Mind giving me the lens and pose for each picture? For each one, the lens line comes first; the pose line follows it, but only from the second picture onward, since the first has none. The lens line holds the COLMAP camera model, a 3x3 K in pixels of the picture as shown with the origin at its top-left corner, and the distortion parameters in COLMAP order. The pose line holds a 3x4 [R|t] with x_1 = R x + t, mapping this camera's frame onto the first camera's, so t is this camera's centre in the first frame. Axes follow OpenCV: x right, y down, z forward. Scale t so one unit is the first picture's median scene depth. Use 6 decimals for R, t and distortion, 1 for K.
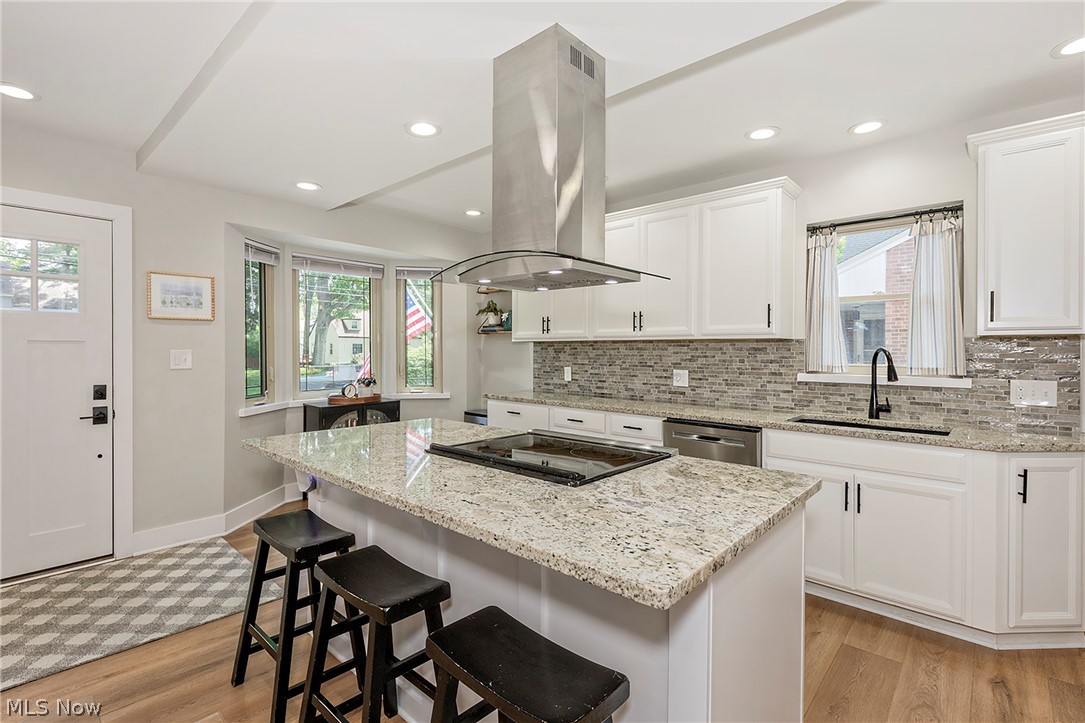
lens RADIAL K [[505.0, 0, 546.4], [0, 505.0, 350.5], [0, 0, 1]] dist [0.001067, 0.001137]
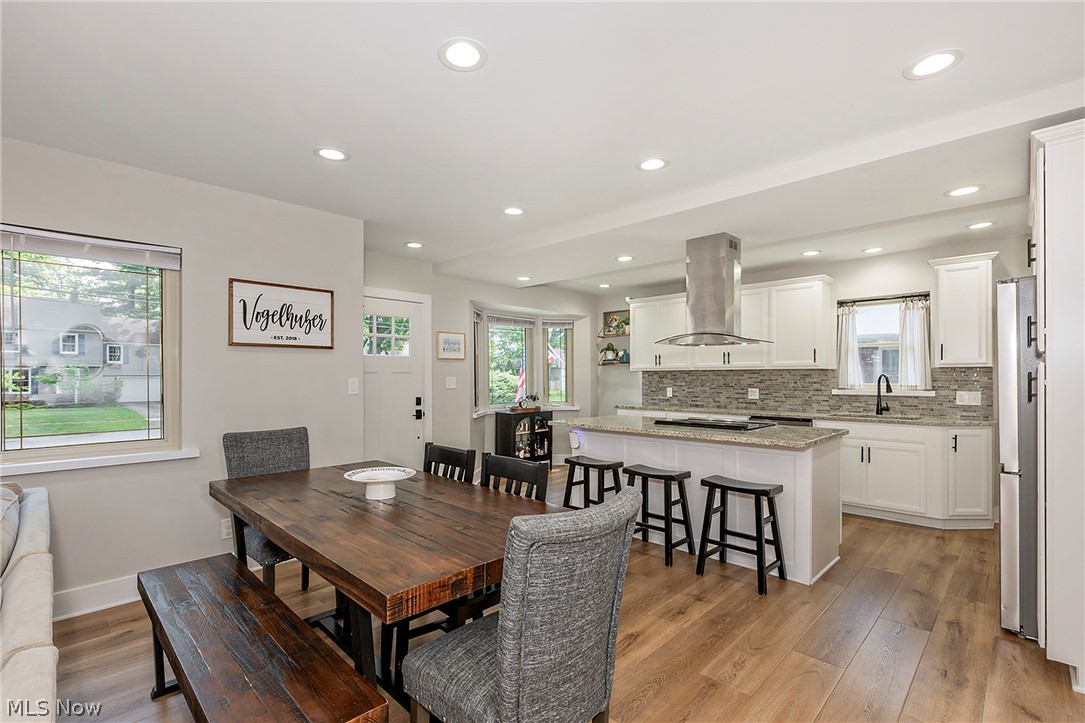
lens RADIAL K [[506.8, 0, 518.3], [0, 506.8, 374.3], [0, 0, 1]] dist [0.007285, -0.002993]
pose [[0.997530, -0.004839, -0.070071, -0.386736], [0.004315, 0.999962, -0.007624, 0.003031], [0.070105, 0.007303, 0.997513, -0.689940]]
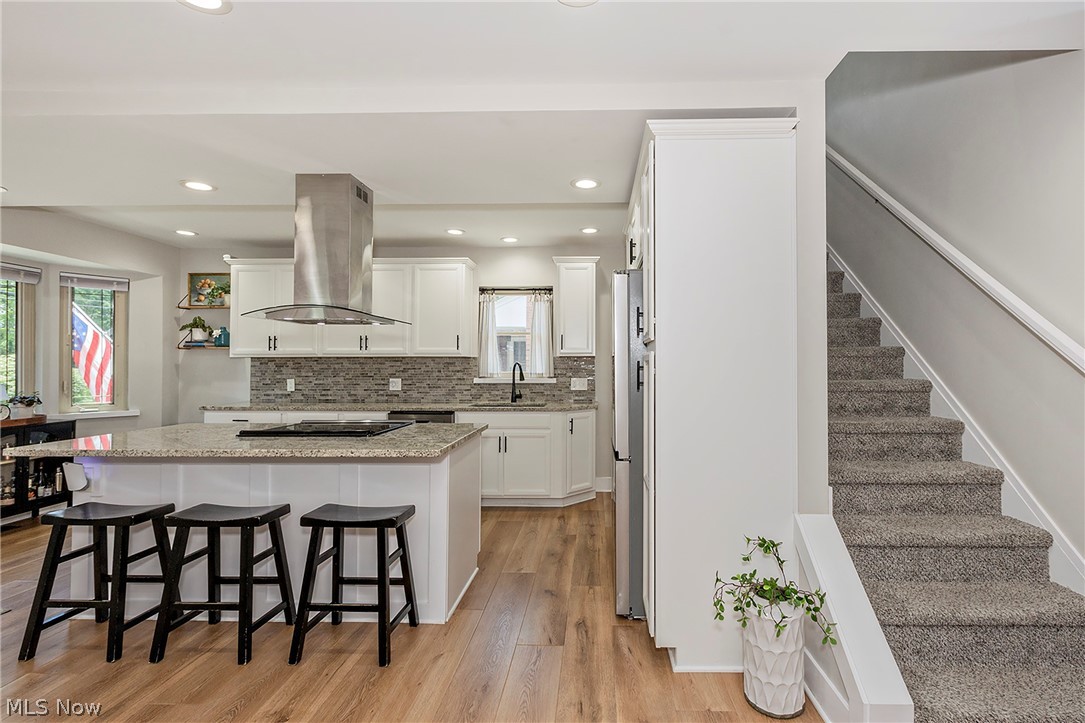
lens RADIAL K [[505.0, 0, 596.6], [0, 505.0, 355.3], [0, 0, 1]] dist [0.001067, 0.001137]
pose [[0.753754, 0.007757, 0.657111, -0.246850], [0.004917, 0.999836, -0.017443, 0.001848], [-0.657138, 0.016379, 0.753592, -0.437502]]
